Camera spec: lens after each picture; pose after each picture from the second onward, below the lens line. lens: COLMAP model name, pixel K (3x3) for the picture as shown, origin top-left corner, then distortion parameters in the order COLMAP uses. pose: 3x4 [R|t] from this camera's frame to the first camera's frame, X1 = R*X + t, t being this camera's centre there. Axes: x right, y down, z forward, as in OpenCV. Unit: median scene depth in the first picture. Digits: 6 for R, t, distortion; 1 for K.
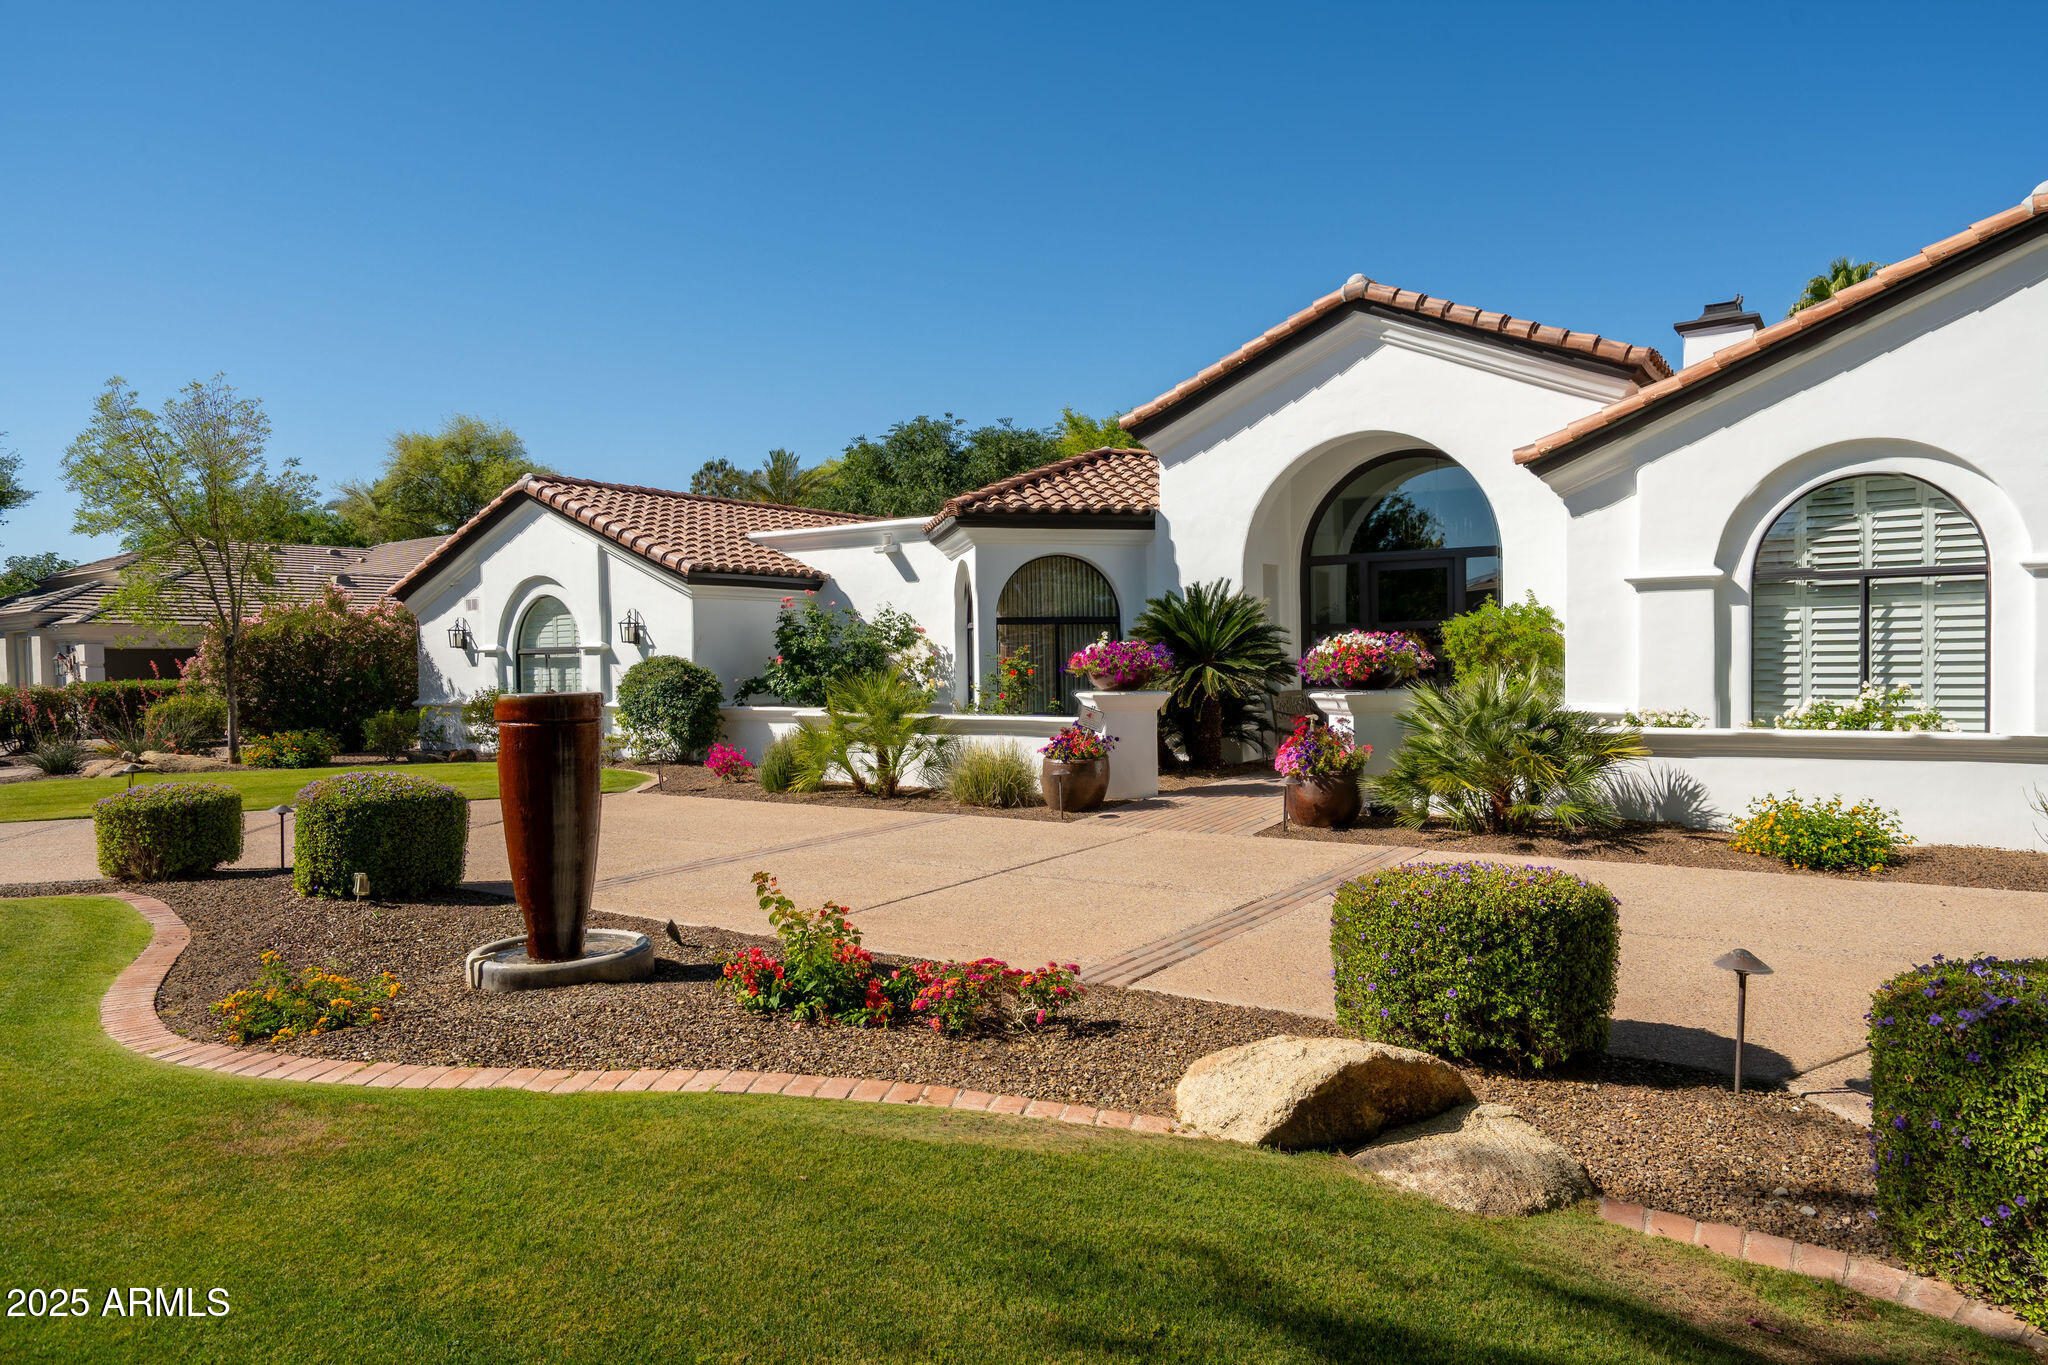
lens RADIAL K [[1322.3, 0, 1016.6], [0, 1322.3, 691.7], [0, 0, 1]] dist [0.027465, -0.000565]
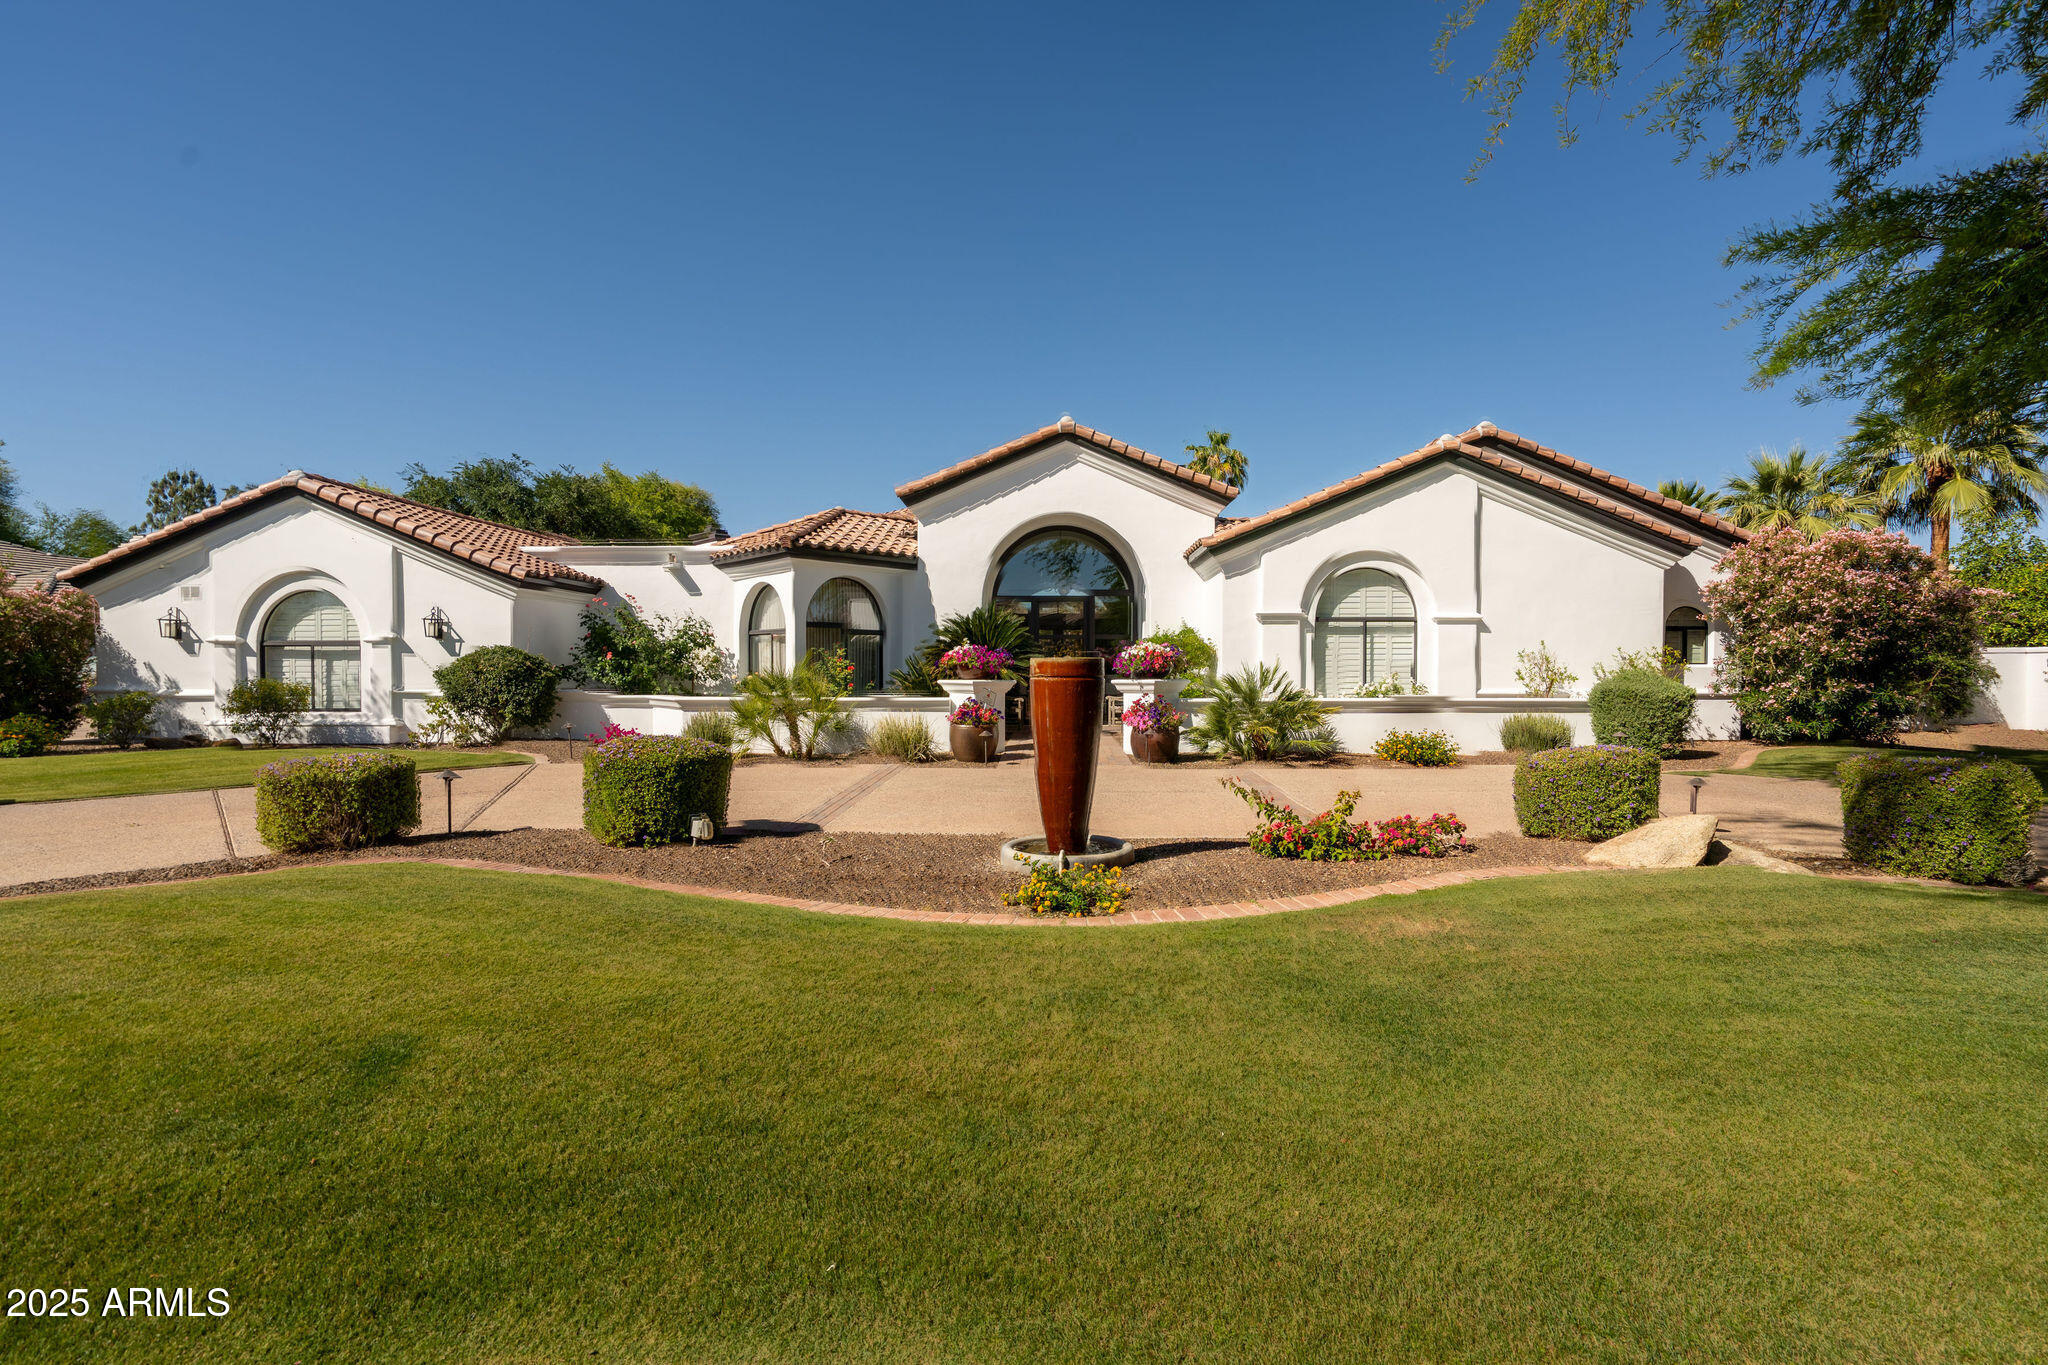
lens RADIAL K [[976.0, 0, 1015.1], [0, 976.0, 668.8], [0, 0, 1]] dist [0.002756, 0.000215]
pose [[0.838985, 0.015187, 0.543943, -0.352760], [0.000658, 0.999581, -0.028925, 0.014258], [-0.544154, 0.024626, 0.838624, 0.063459]]
